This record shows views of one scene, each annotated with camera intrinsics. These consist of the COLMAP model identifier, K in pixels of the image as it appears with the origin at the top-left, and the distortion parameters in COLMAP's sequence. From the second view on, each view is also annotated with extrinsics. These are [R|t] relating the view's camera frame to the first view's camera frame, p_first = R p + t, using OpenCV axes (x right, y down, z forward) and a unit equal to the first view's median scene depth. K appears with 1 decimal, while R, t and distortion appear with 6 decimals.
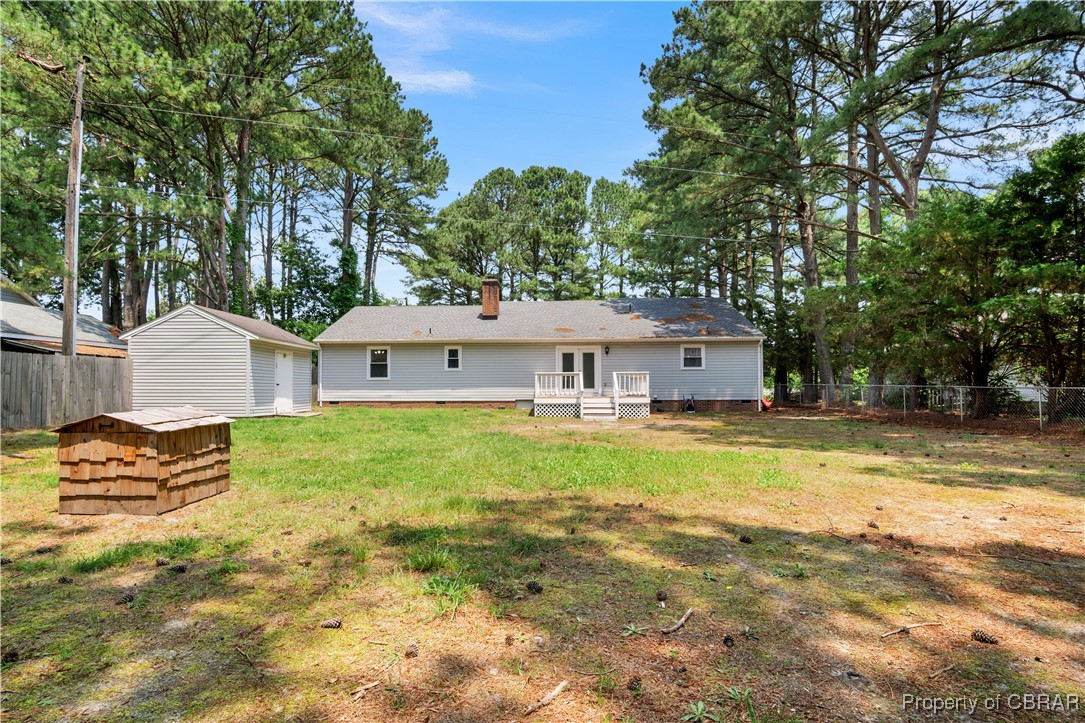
lens RADIAL K [[648.8, 0, 502.9], [0, 648.8, 405.6], [0, 0, 1]] dist [-0.003608, -0.000406]
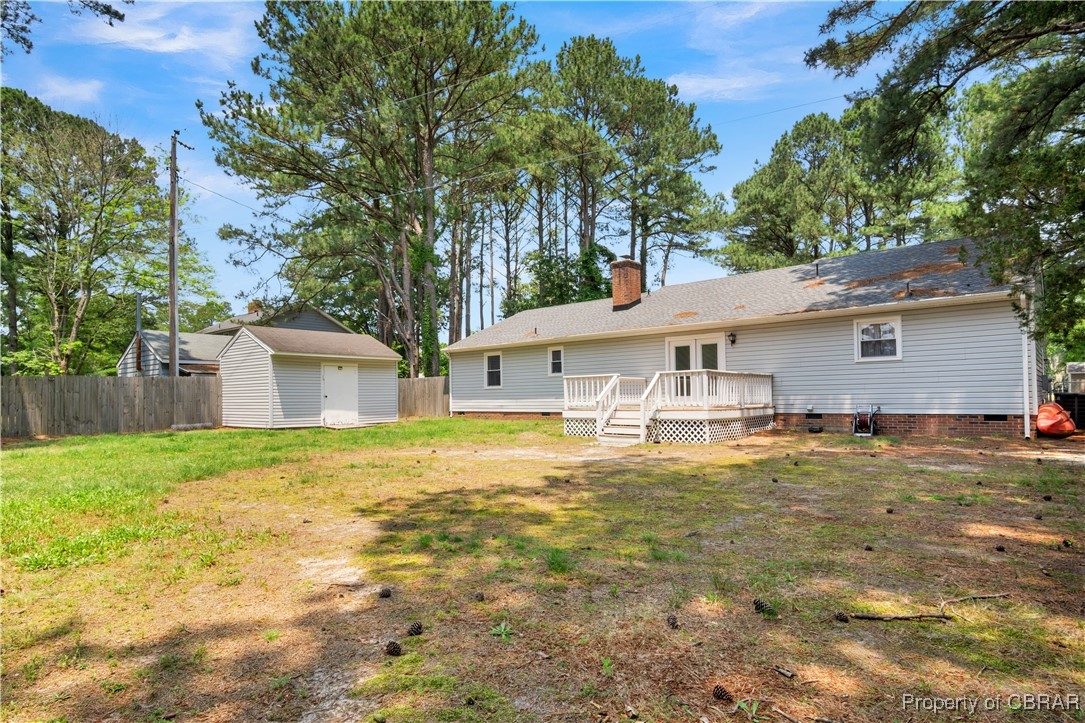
lens RADIAL K [[600.6, 0, 541.7], [0, 600.6, 415.4], [0, 0, 1]] dist [-0.001165, -0.001014]
pose [[0.757880, 0.011641, -0.652290, 0.415167], [-0.004623, 0.999912, 0.012473, -0.012653], [0.652378, -0.006438, 0.757866, 0.399295]]
